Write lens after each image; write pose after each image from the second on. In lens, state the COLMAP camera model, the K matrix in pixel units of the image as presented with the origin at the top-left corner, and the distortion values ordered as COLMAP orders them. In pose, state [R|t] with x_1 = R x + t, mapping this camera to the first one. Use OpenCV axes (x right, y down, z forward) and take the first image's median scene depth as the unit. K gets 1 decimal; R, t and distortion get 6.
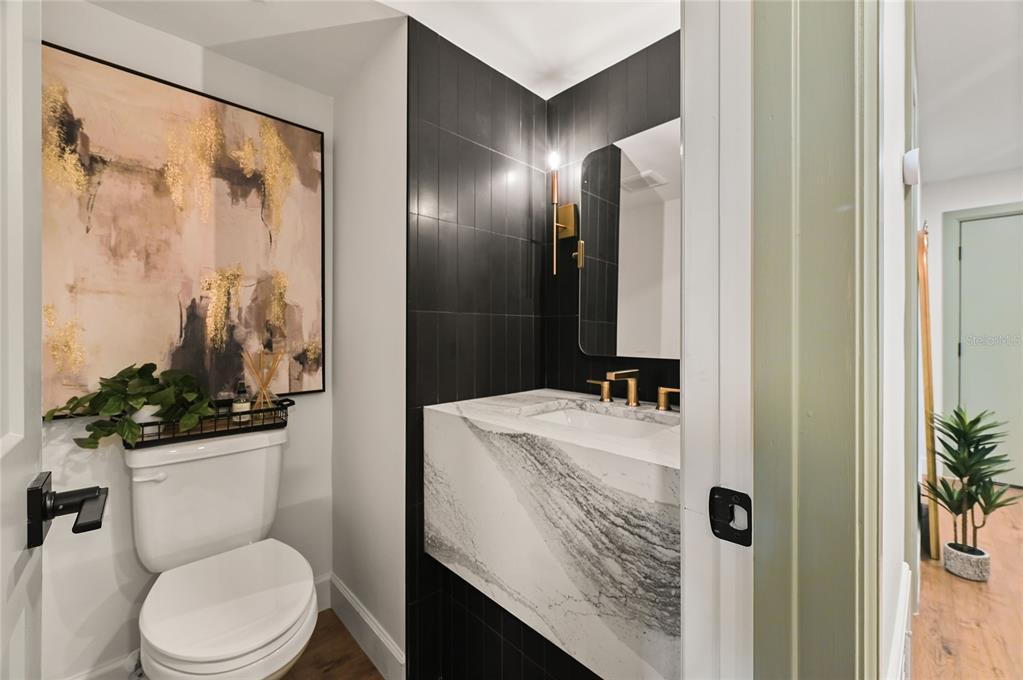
lens RADIAL K [[400.5, 0, 515.2], [0, 400.5, 332.9], [0, 0, 1]] dist [-0.002009, -0.000193]
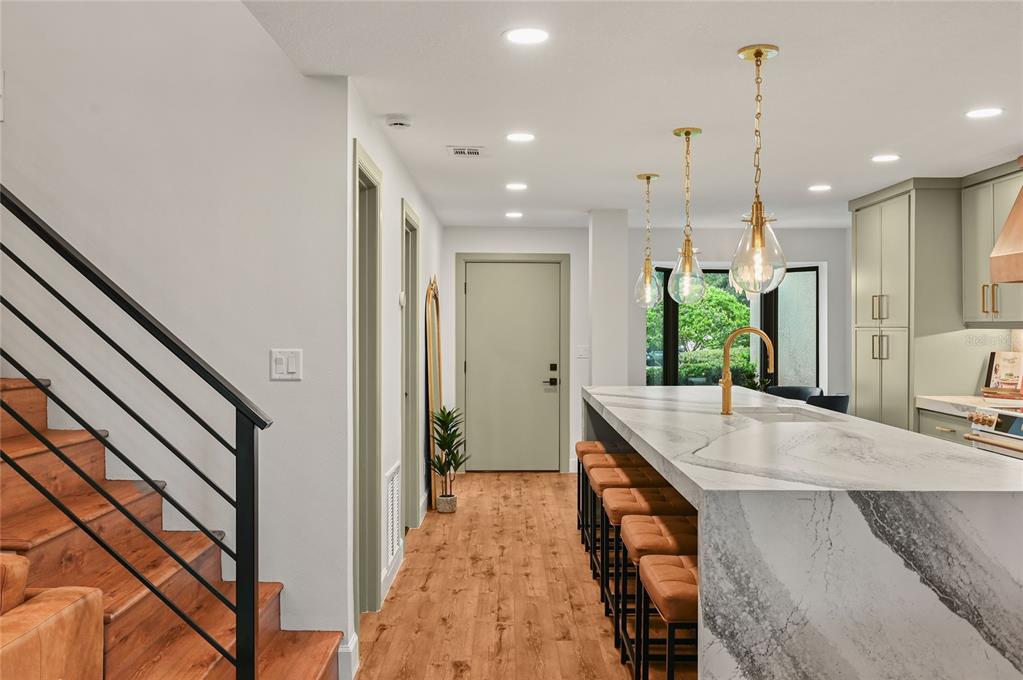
lens RADIAL K [[858.5, 0, 512.5], [0, 858.5, 334.8], [0, 0, 1]] dist [0.008069, -0.006406]
pose [[0.697755, -0.005809, 0.716313, -1.100197], [0.001283, 0.999976, 0.006859, -0.116002], [-0.716335, -0.003867, 0.697746, -1.529913]]
